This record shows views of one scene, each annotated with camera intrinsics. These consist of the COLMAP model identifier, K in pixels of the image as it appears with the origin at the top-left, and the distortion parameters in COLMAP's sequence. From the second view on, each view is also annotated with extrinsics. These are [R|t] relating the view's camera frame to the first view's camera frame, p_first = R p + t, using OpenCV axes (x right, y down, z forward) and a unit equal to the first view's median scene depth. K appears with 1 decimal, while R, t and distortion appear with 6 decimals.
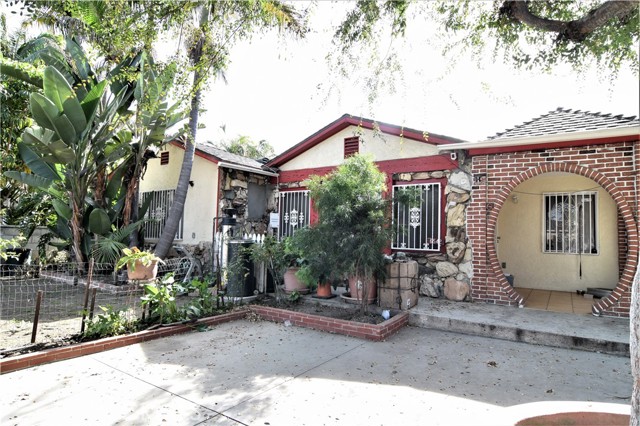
lens RADIAL K [[364.9, 0, 319.3], [0, 364.9, 214.8], [0, 0, 1]] dist [-0.004240, -0.008483]
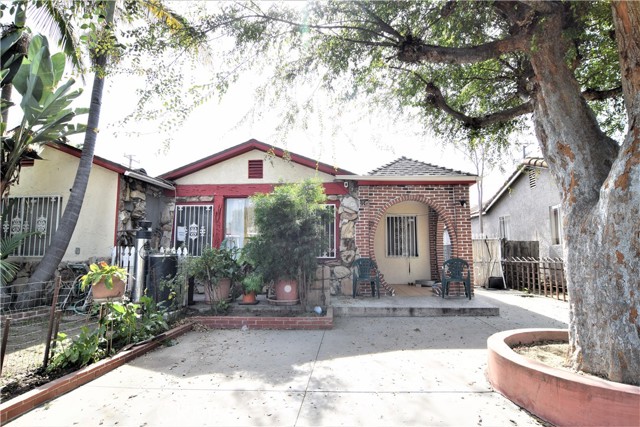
lens RADIAL K [[342.8, 0, 317.0], [0, 342.8, 216.6], [0, 0, 1]] dist [-0.020353, -0.000038]
pose [[0.861426, 0.027135, 0.507158, -0.358447], [-0.007274, 0.999128, -0.041102, 0.005331], [-0.507832, 0.031718, 0.860872, -0.000372]]
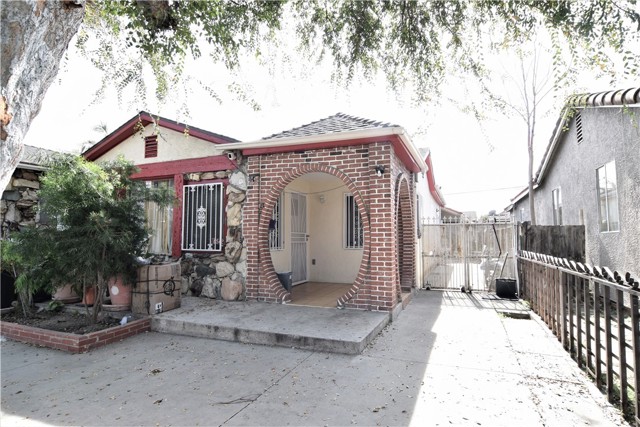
lens RADIAL K [[342.8, 0, 323.5], [0, 342.8, 217.2], [0, 0, 1]] dist [-0.020353, -0.000038]
pose [[0.977716, -0.014132, 0.209458, 0.438160], [0.013617, 0.999900, 0.003904, 0.007193], [-0.209492, -0.000965, 0.977810, 0.029537]]
